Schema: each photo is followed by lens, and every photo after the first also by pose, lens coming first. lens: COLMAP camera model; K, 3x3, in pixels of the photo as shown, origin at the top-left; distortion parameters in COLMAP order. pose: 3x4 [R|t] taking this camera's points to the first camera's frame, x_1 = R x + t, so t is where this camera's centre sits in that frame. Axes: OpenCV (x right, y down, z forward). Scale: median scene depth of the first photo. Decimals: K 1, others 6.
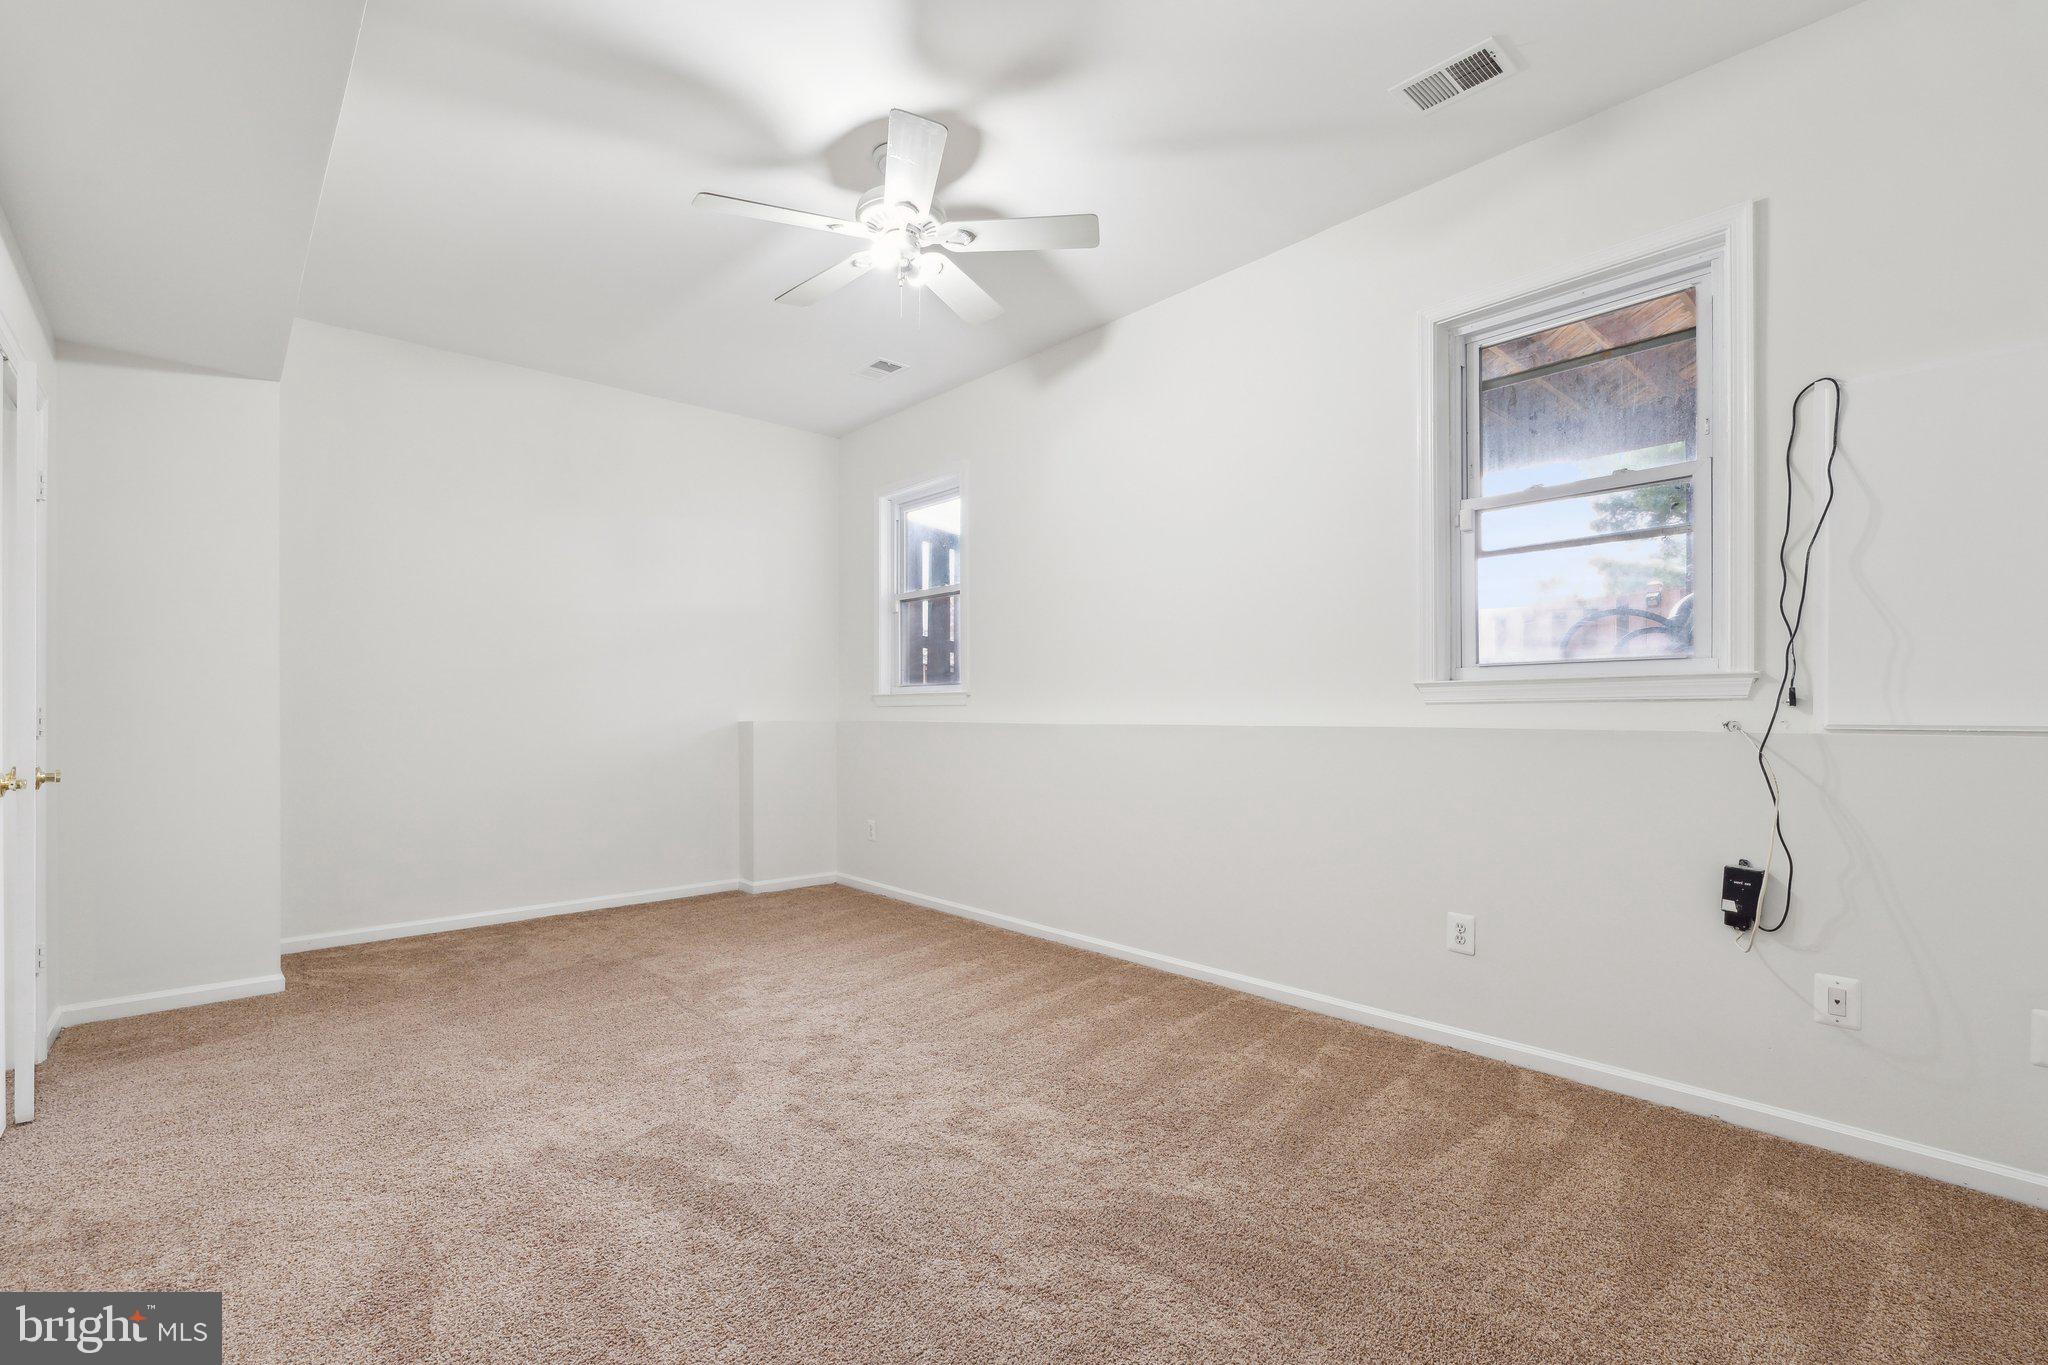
lens RADIAL K [[915.9, 0, 1031.1], [0, 915.9, 696.6], [0, 0, 1]] dist [-0.000271, -0.000094]
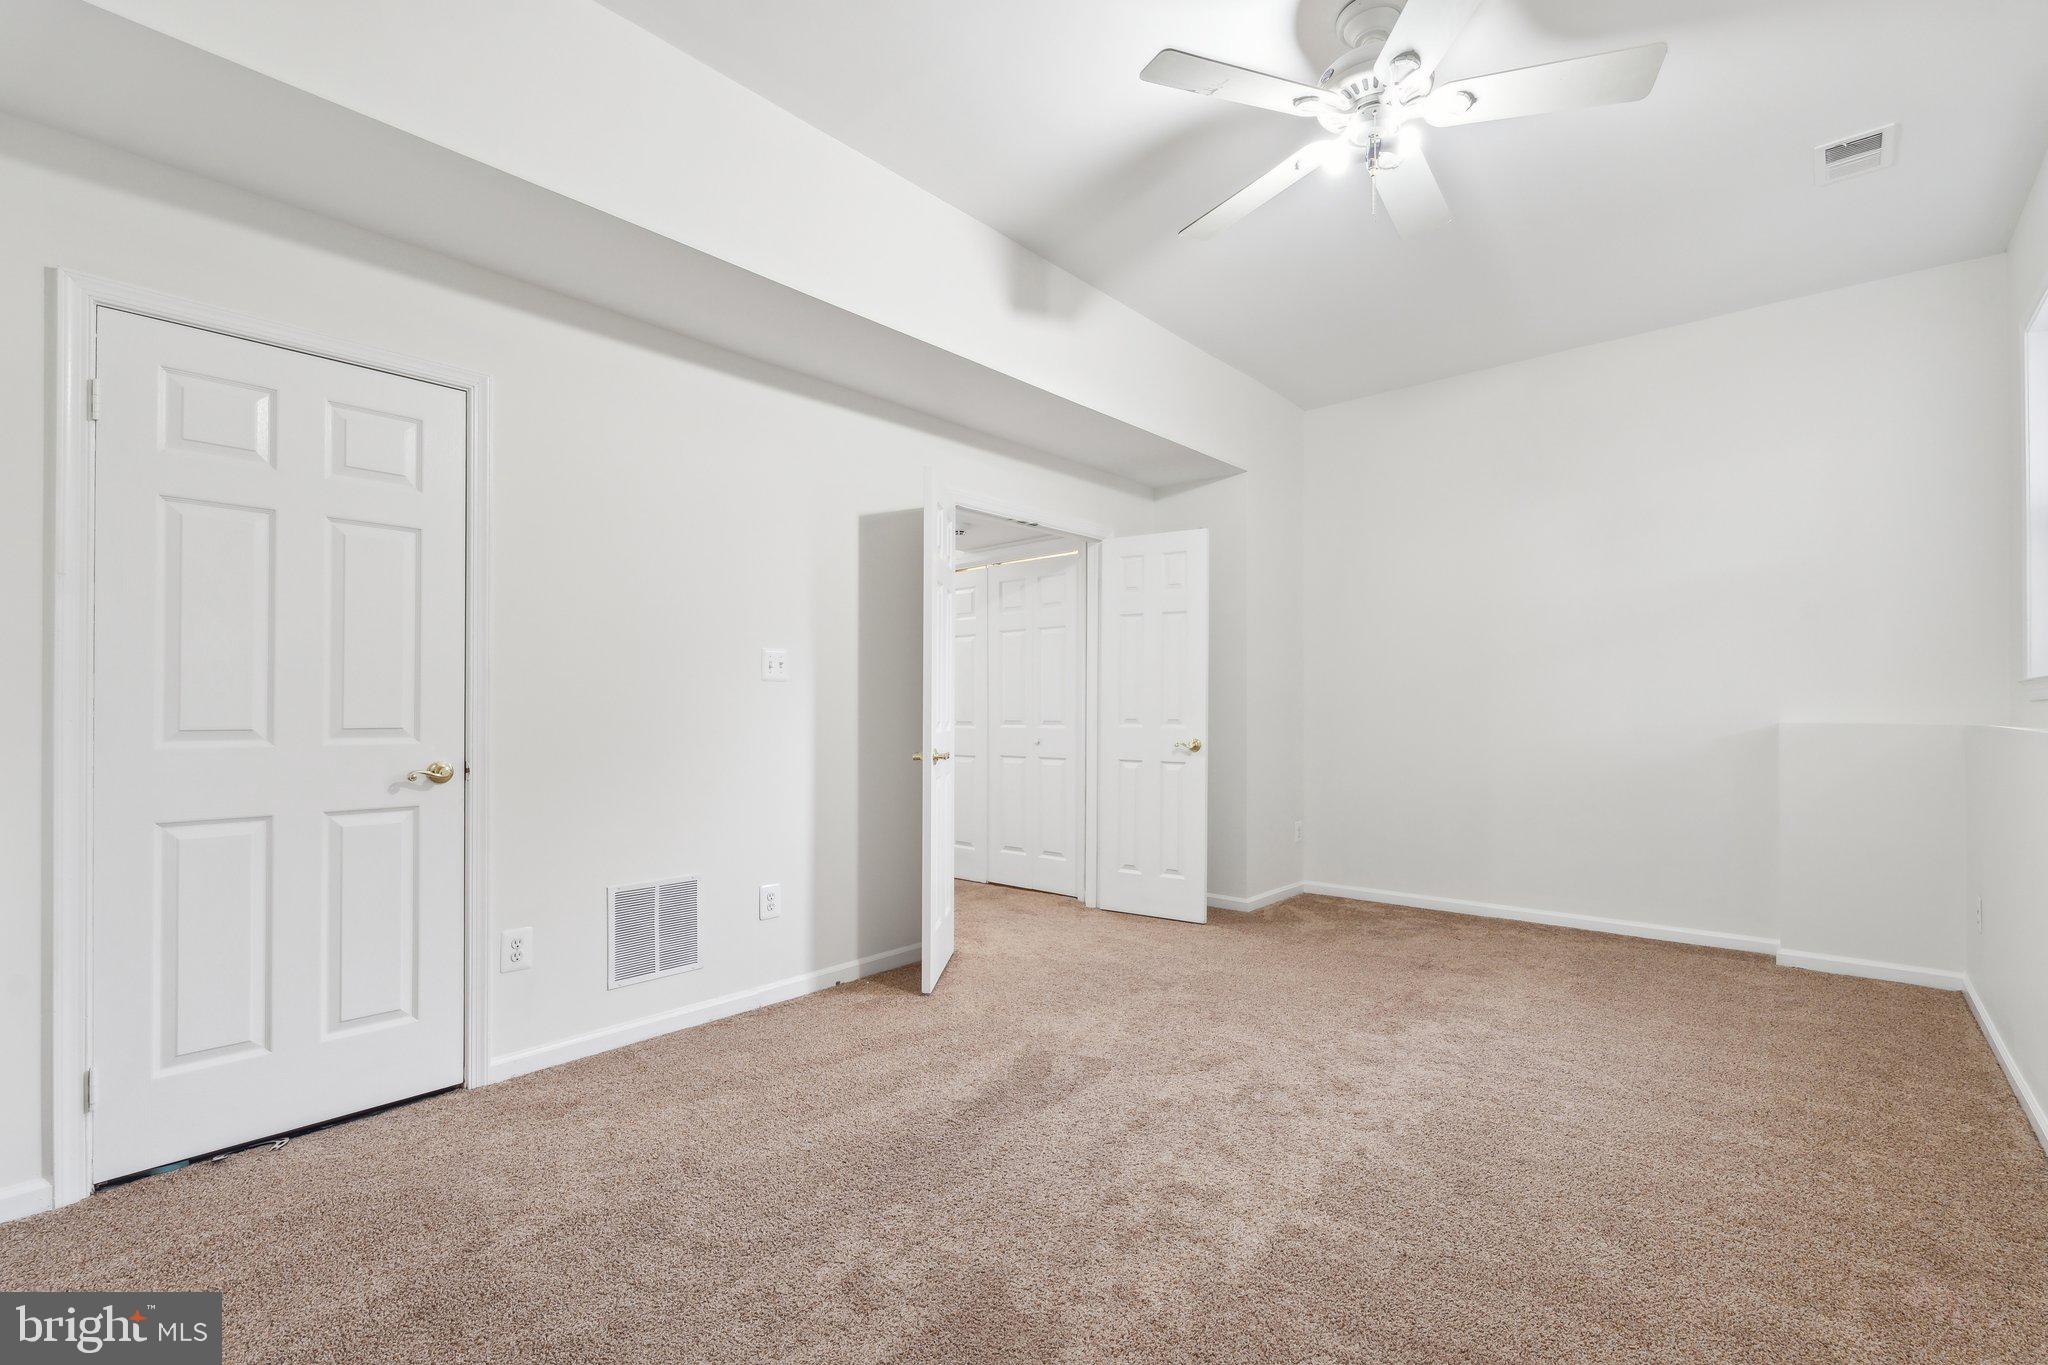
lens RADIAL K [[915.9, 0, 1032.3], [0, 915.9, 691.6], [0, 0, 1]] dist [-0.000271, -0.000094]
pose [[0.138497, -0.015710, -0.990238, 0.579485], [0.012302, 0.999824, -0.014142, 0.009173], [0.990286, -0.010223, 0.138666, 0.578649]]
